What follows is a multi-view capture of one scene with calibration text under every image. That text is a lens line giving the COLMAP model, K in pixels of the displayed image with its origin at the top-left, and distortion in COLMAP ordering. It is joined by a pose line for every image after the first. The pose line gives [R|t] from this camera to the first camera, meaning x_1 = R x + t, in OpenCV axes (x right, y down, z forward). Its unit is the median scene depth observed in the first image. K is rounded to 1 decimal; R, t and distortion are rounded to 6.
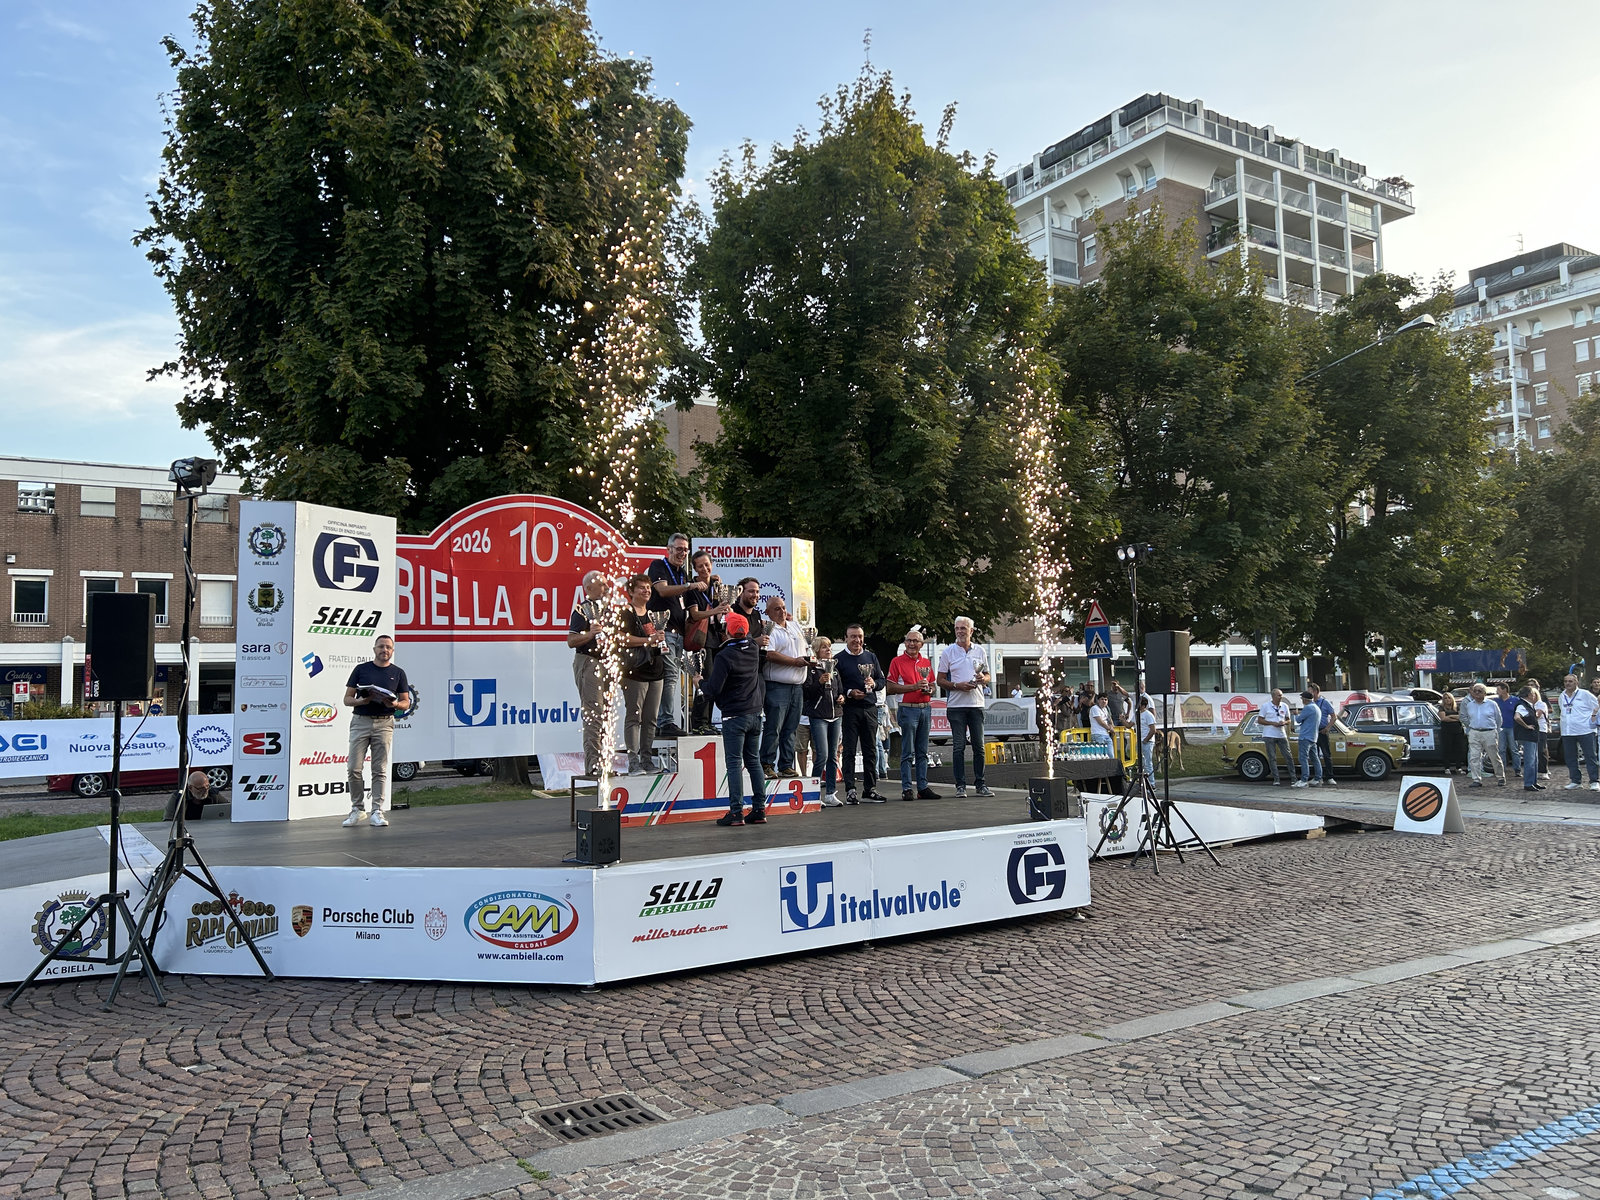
lens RADIAL K [[1235.4, 0, 844.7], [0, 1235.4, 572.5], [0, 0, 1]] dist [0.063592, -0.087290]
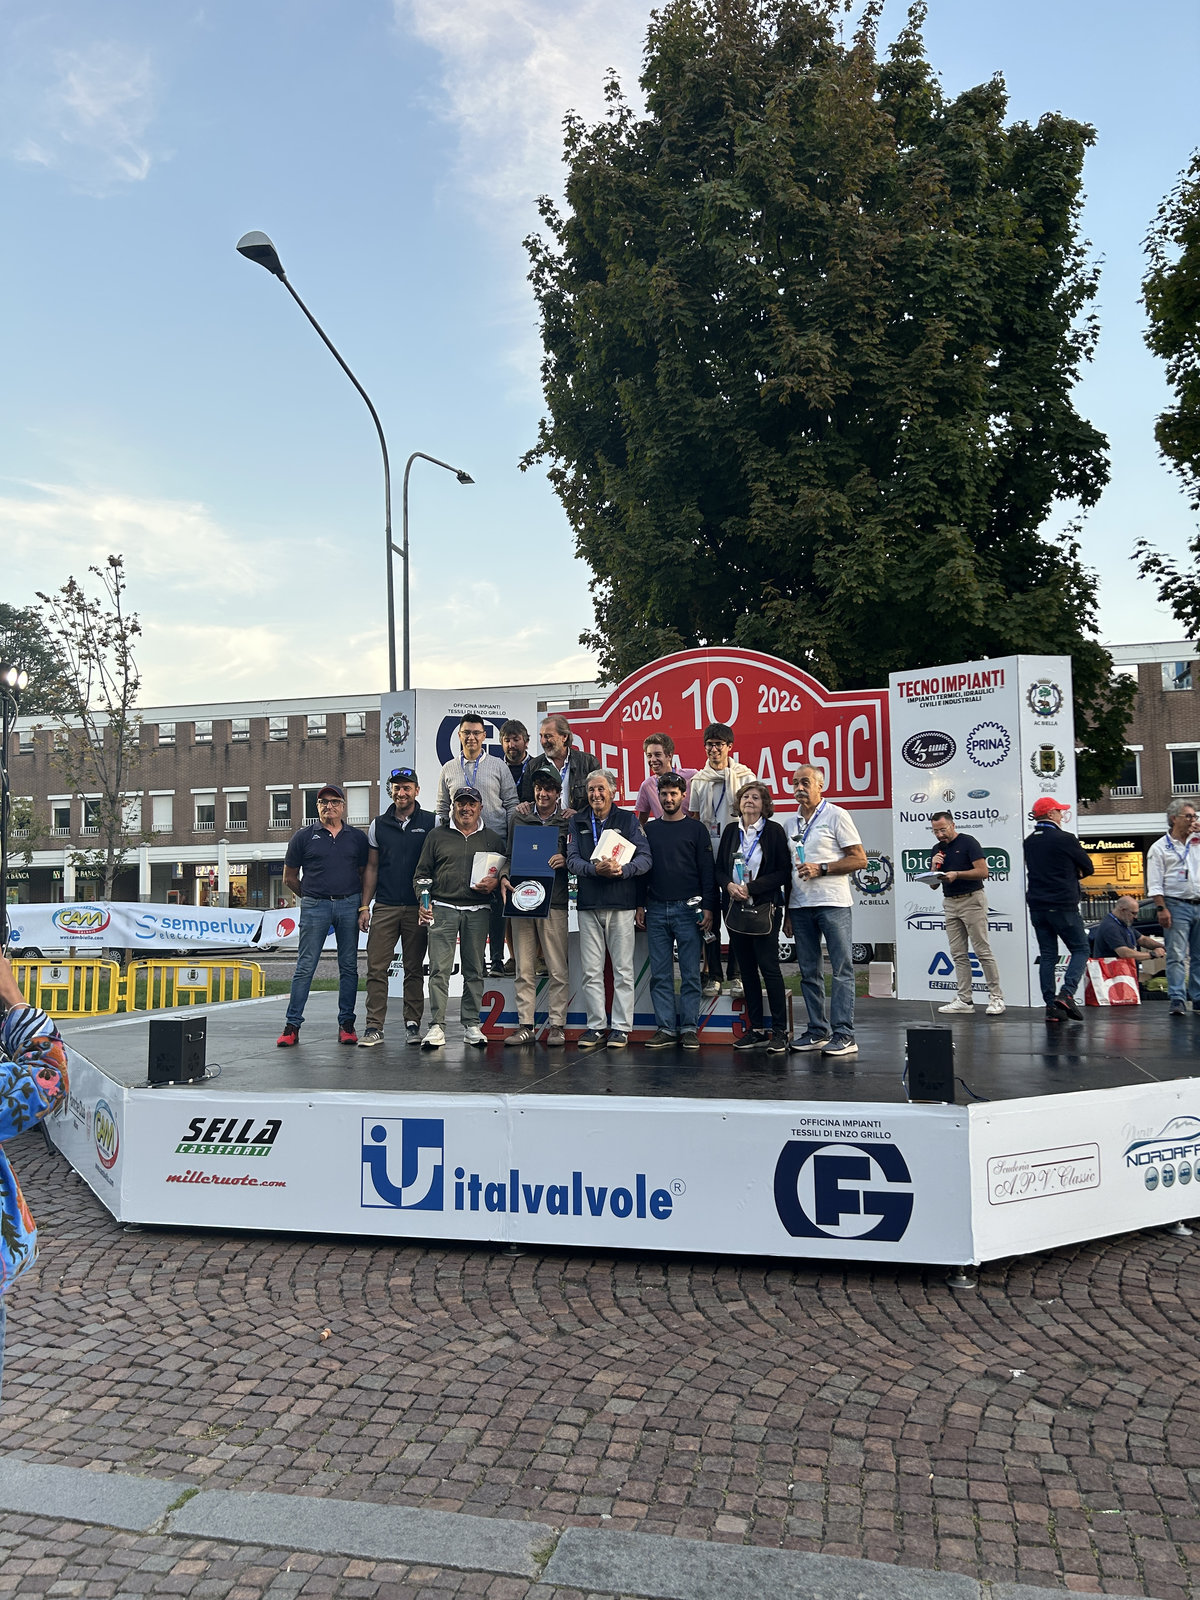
lens RADIAL K [[1235.4, 0, 595.4], [0, 1235.4, 799.0], [0, 0, 1]] dist [0.063592, -0.087290]
pose [[0.664115, -0.046365, -0.746192, 0.516791], [0.078015, 0.996924, 0.007490, 0.046401], [0.743549, -0.063189, 0.665689, 0.534816]]
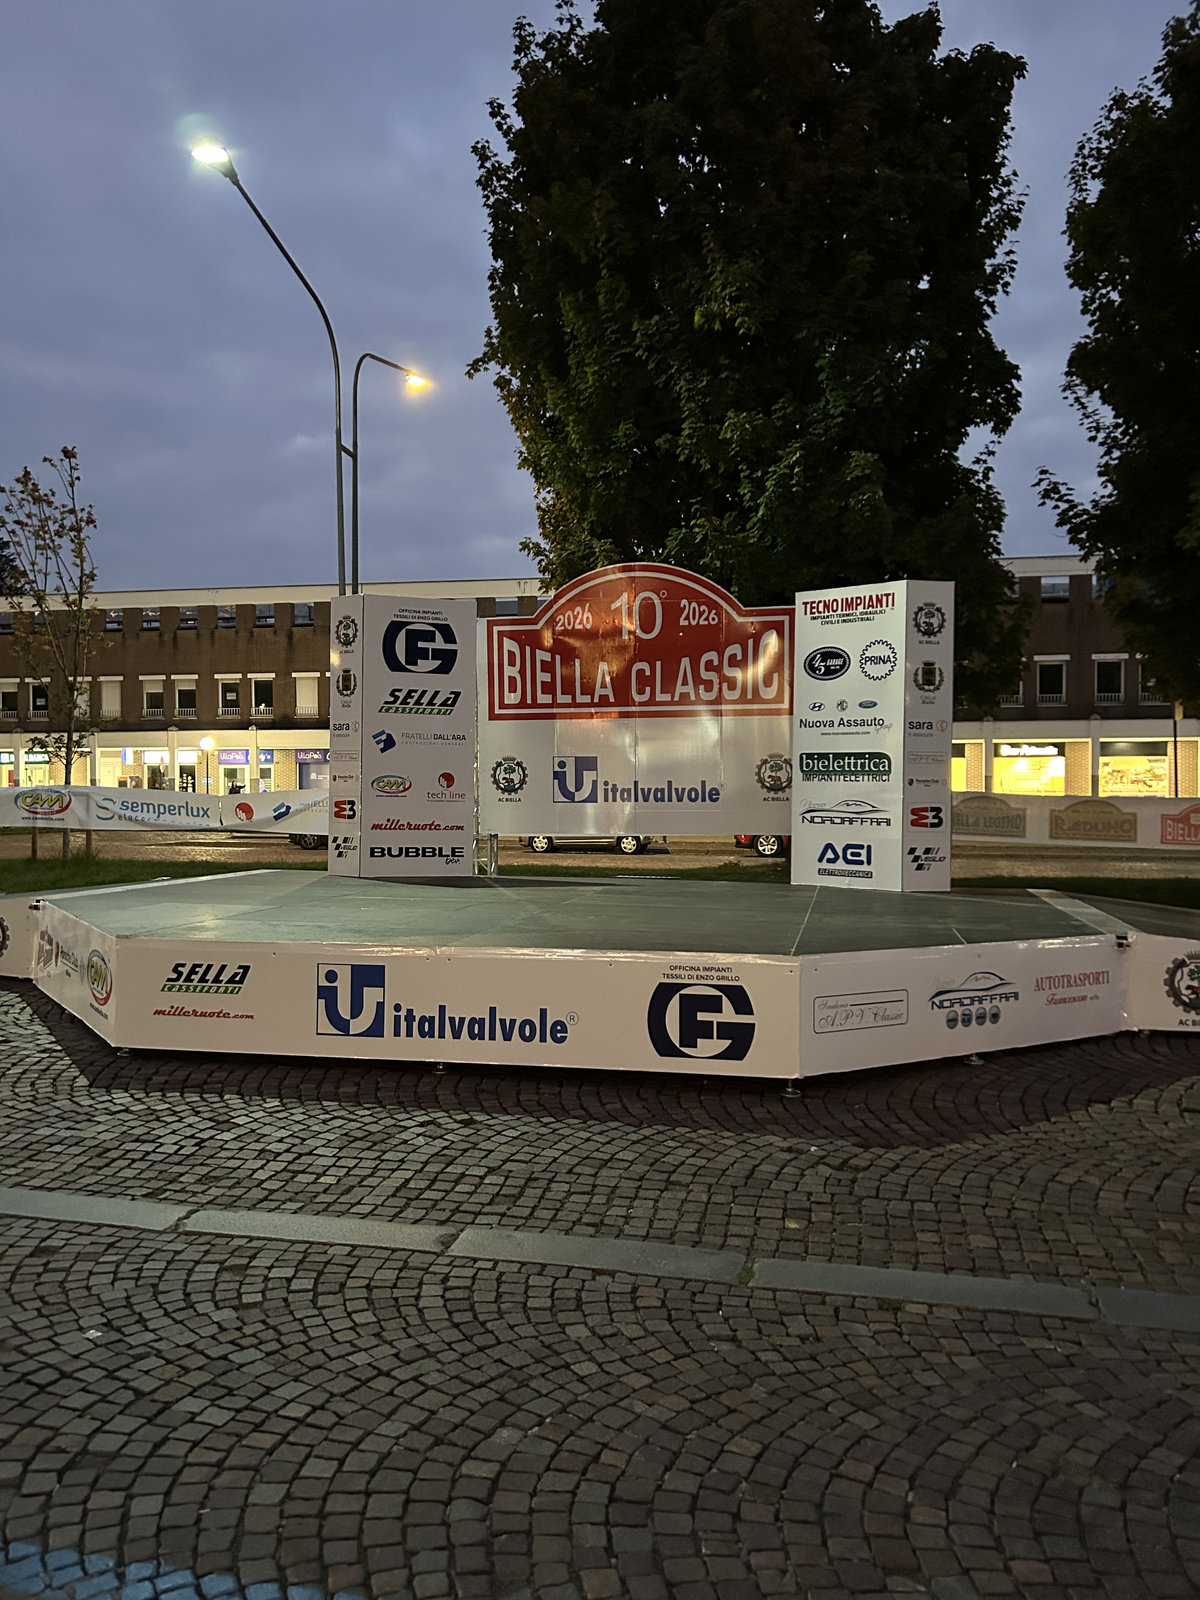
lens RADIAL K [[1235.4, 0, 599.5], [0, 1235.4, 810.2], [0, 0, 1]] dist [0.063592, -0.087290]
pose [[0.695616, 0.036487, -0.717486, 0.630887], [0.054856, 0.993096, 0.103687, 0.038428], [0.716316, -0.111485, 0.688812, 0.462114]]
